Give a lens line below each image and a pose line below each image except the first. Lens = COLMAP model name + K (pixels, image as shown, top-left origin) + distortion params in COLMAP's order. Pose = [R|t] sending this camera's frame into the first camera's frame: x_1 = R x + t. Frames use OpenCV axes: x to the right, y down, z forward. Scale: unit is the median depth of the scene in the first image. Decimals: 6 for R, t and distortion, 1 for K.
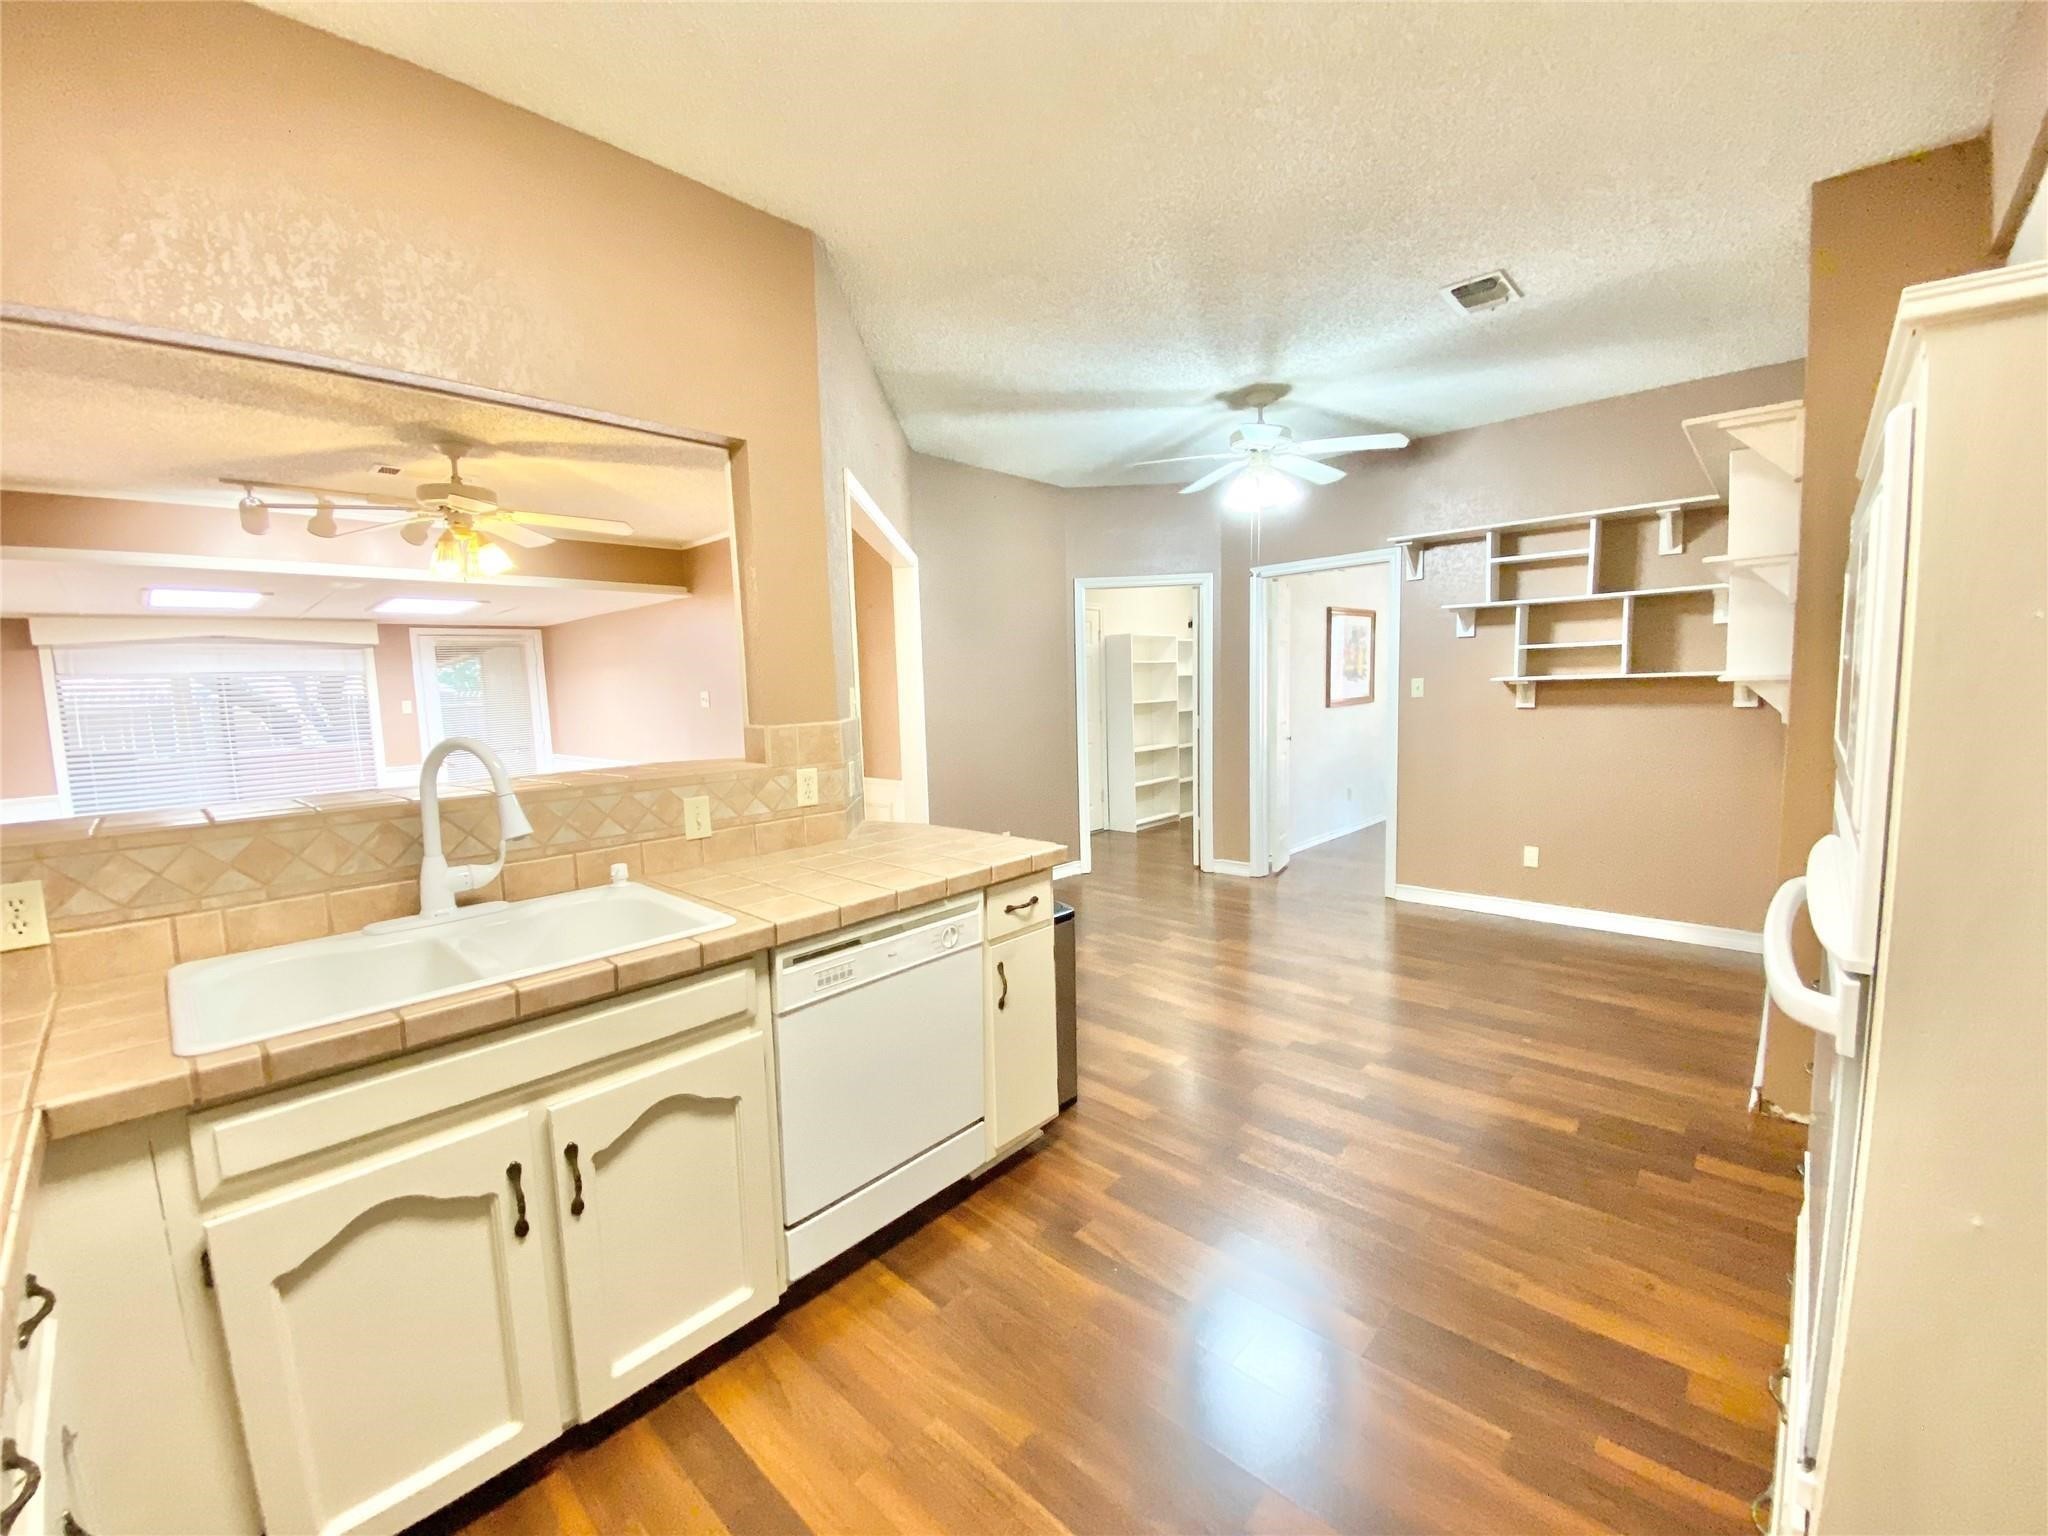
lens RADIAL K [[829.4, 0, 1003.8], [0, 829.4, 763.2], [0, 0, 1]] dist [0.002520, -0.009482]
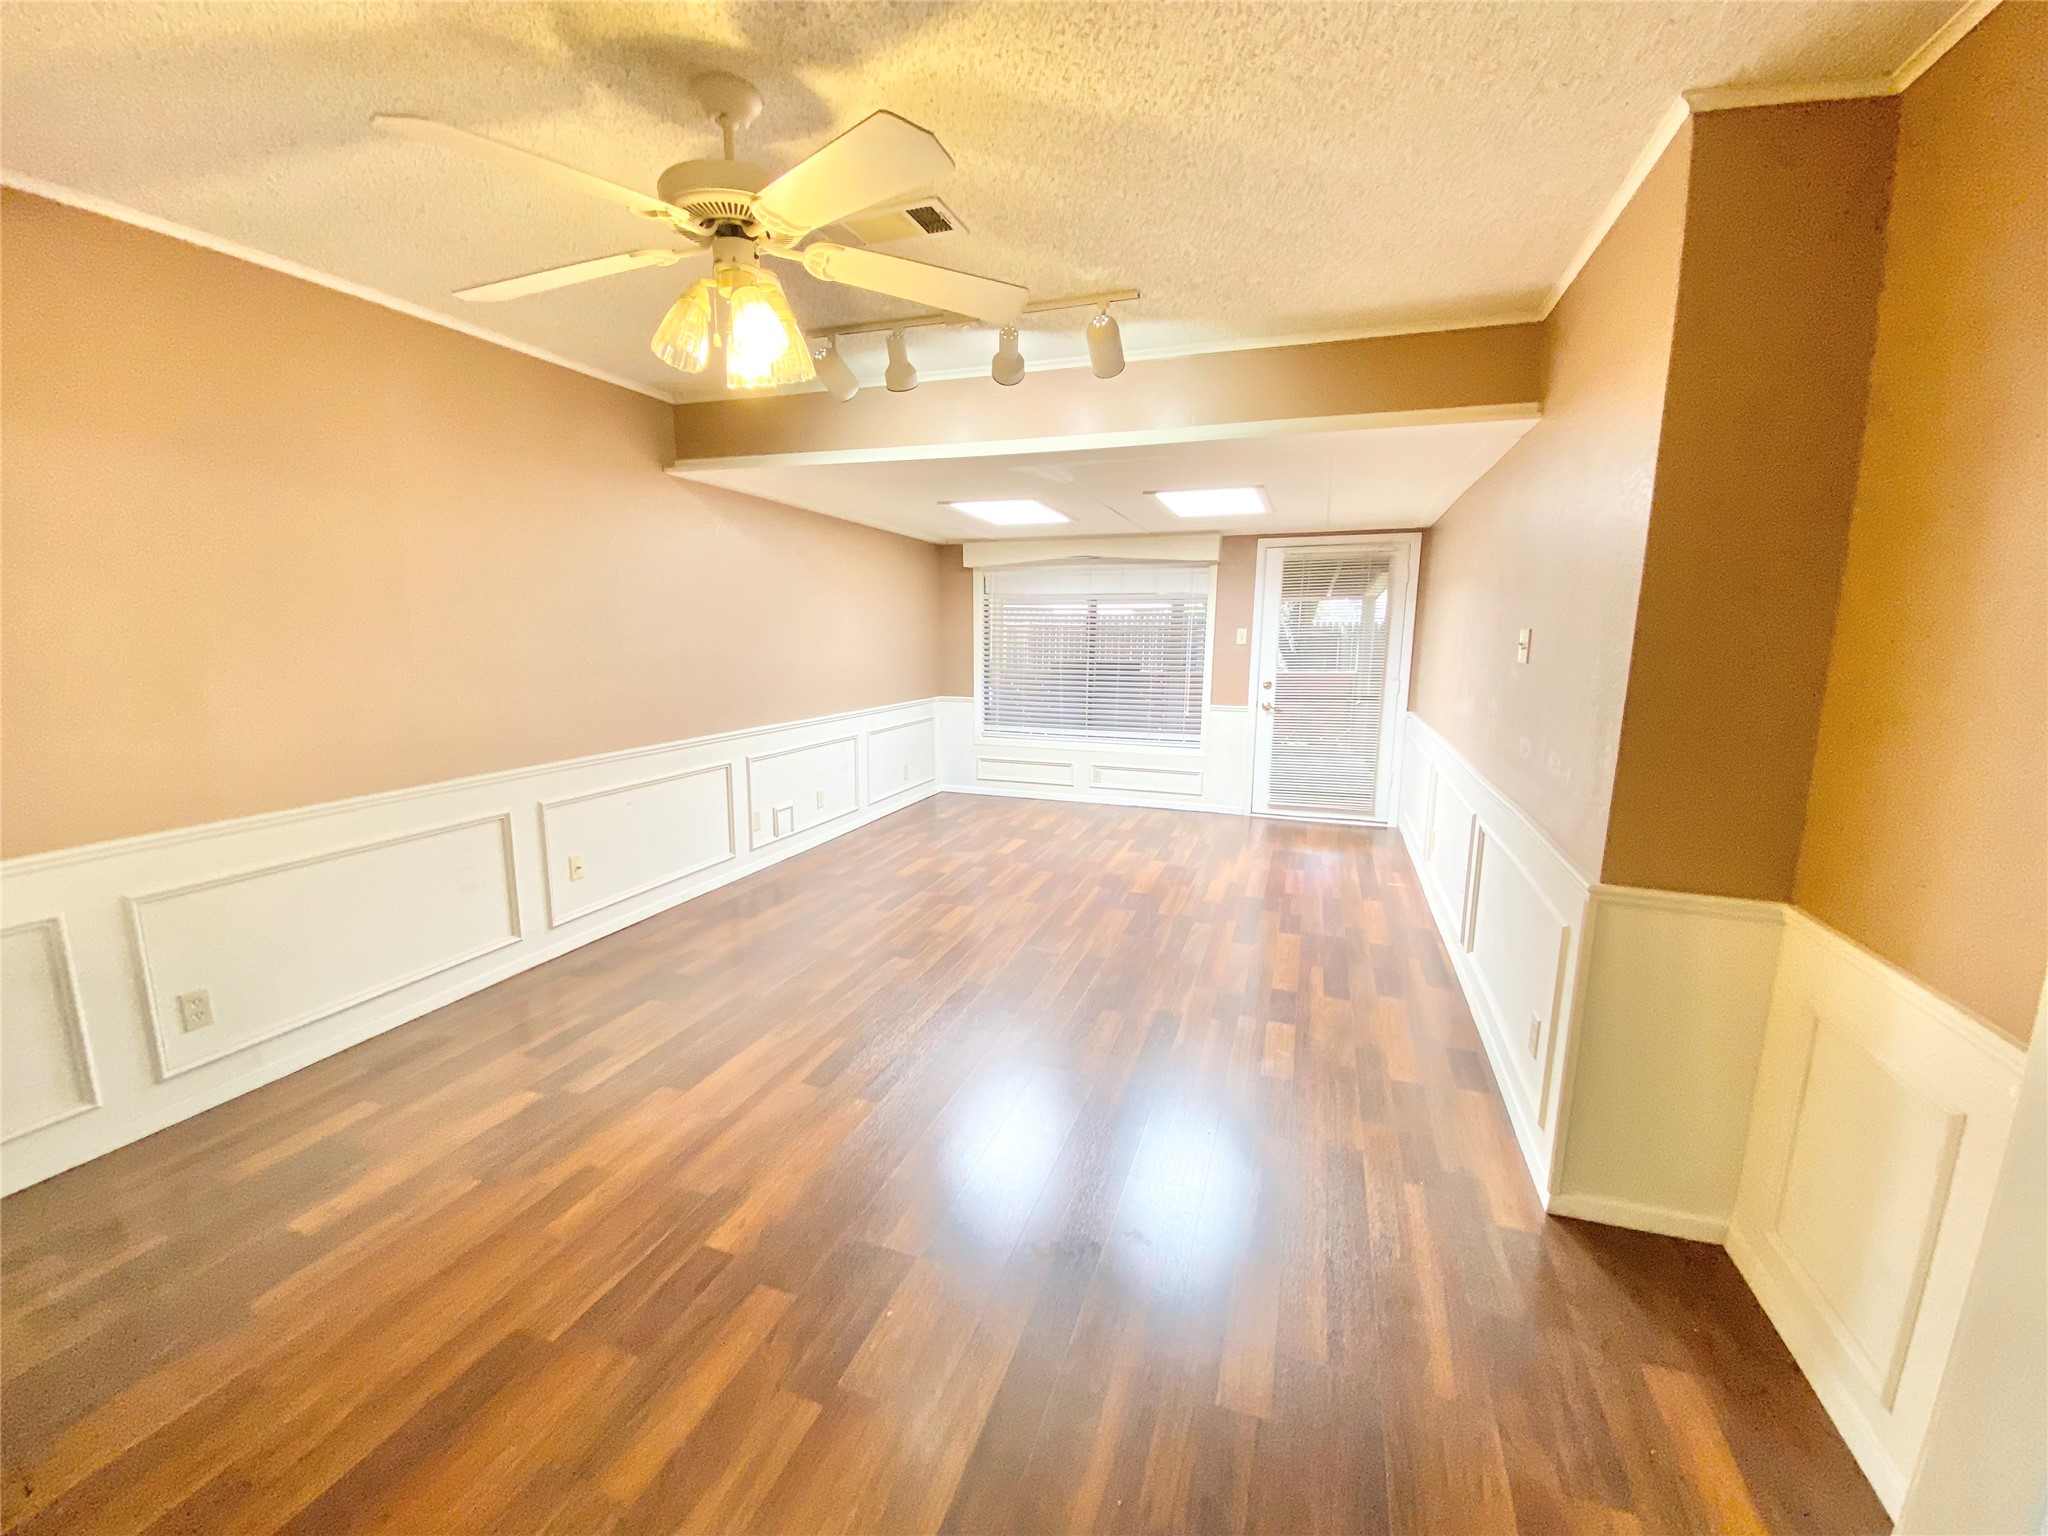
lens RADIAL K [[829.4, 0, 1034.8], [0, 829.4, 764.8], [0, 0, 1]] dist [0.002520, -0.009482]
pose [[0.412574, 0.181418, -0.892676, -0.095370], [-0.114998, 0.982500, 0.146524, -0.102067], [0.903636, 0.042204, 0.426216, 1.211504]]
